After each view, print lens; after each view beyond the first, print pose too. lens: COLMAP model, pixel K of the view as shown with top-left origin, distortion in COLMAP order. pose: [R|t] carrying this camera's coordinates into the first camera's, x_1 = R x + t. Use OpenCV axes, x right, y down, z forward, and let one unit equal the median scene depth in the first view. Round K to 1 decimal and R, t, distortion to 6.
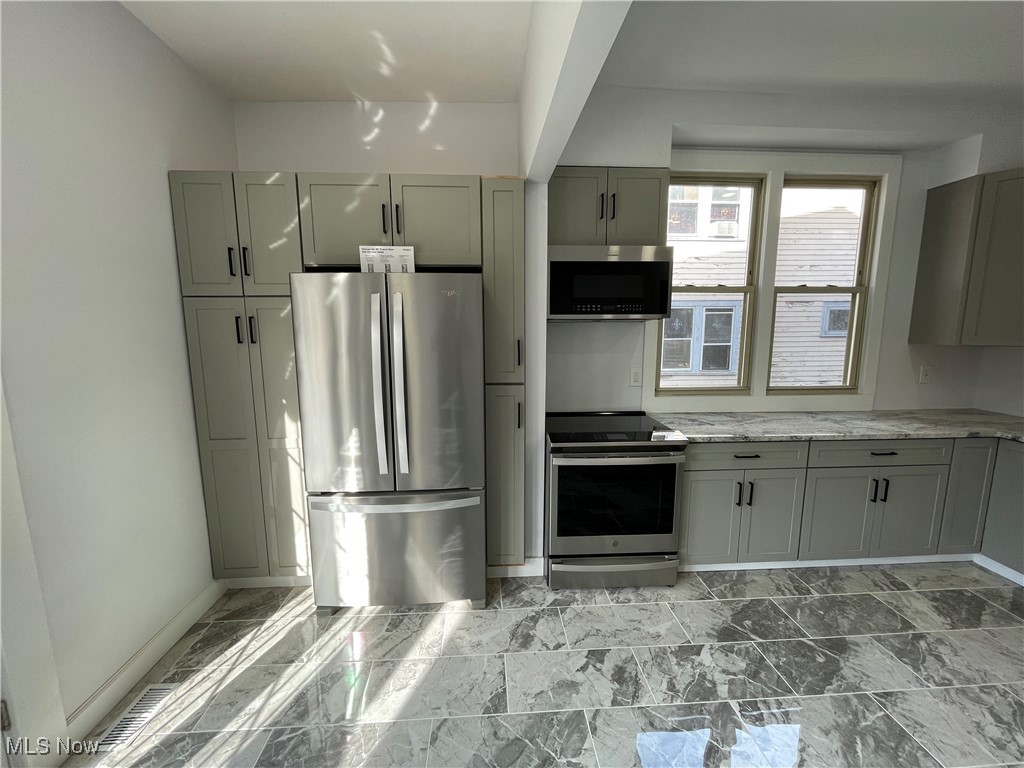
lens RADIAL K [[413.3, 0, 509.8], [0, 413.3, 381.2], [0, 0, 1]] dist [-0.003806, -0.000599]
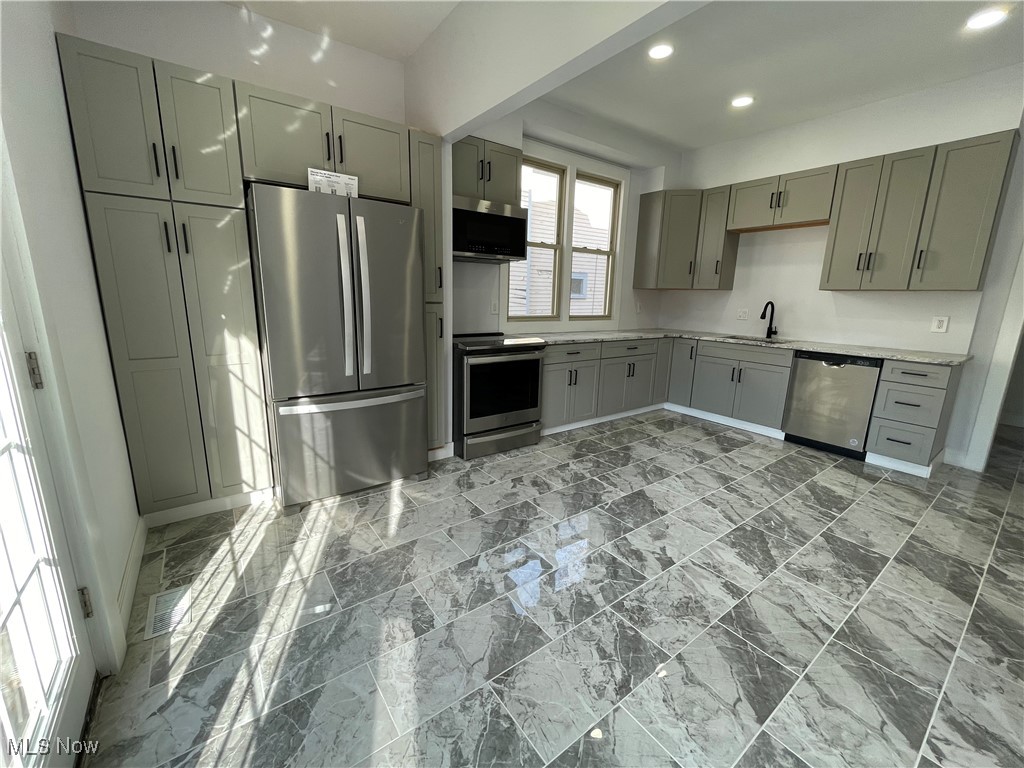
lens RADIAL K [[413.3, 0, 509.8], [0, 413.3, 381.2], [0, 0, 1]] dist [-0.003806, -0.000599]
pose [[0.840847, -0.088403, 0.534005, -0.488664], [0.049077, 0.994960, 0.087436, 0.143902], [-0.539043, -0.047313, 0.840948, -0.197829]]
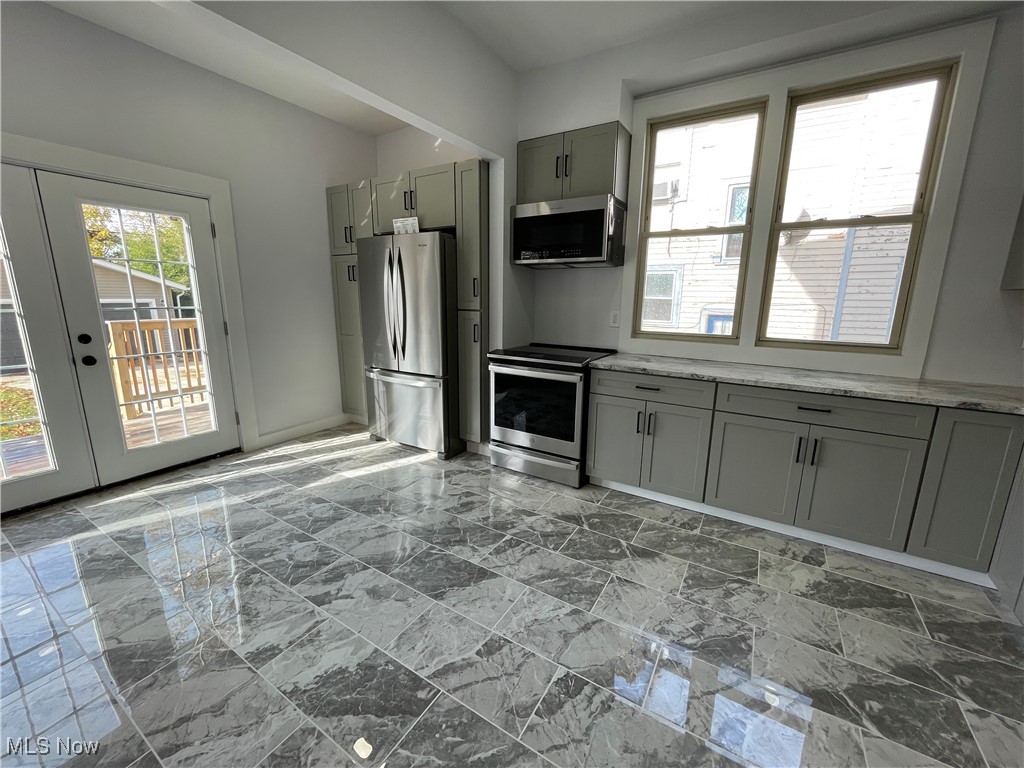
lens RADIAL K [[413.3, 0, 509.8], [0, 413.3, 381.2], [0, 0, 1]] dist [-0.003806, -0.000599]
pose [[0.815596, 0.130151, -0.563794, 0.914238], [-0.094556, 0.991255, 0.092044, 0.102764], [0.570843, -0.021761, 0.820771, -0.085998]]
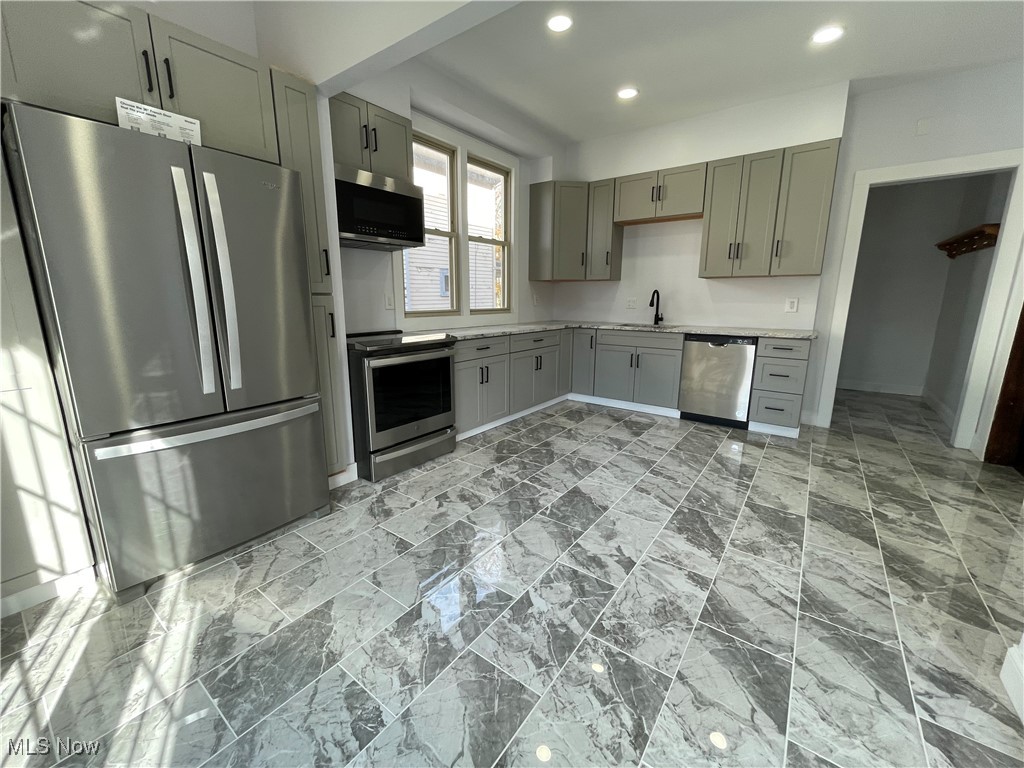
lens RADIAL K [[413.3, 0, 509.8], [0, 413.3, 381.2], [0, 0, 1]] dist [-0.003806, -0.000599]
pose [[0.646394, -0.148864, 0.748341, -0.478504], [0.101713, 0.988841, 0.108849, 0.152536], [-0.756194, 0.005757, 0.654322, -0.015568]]
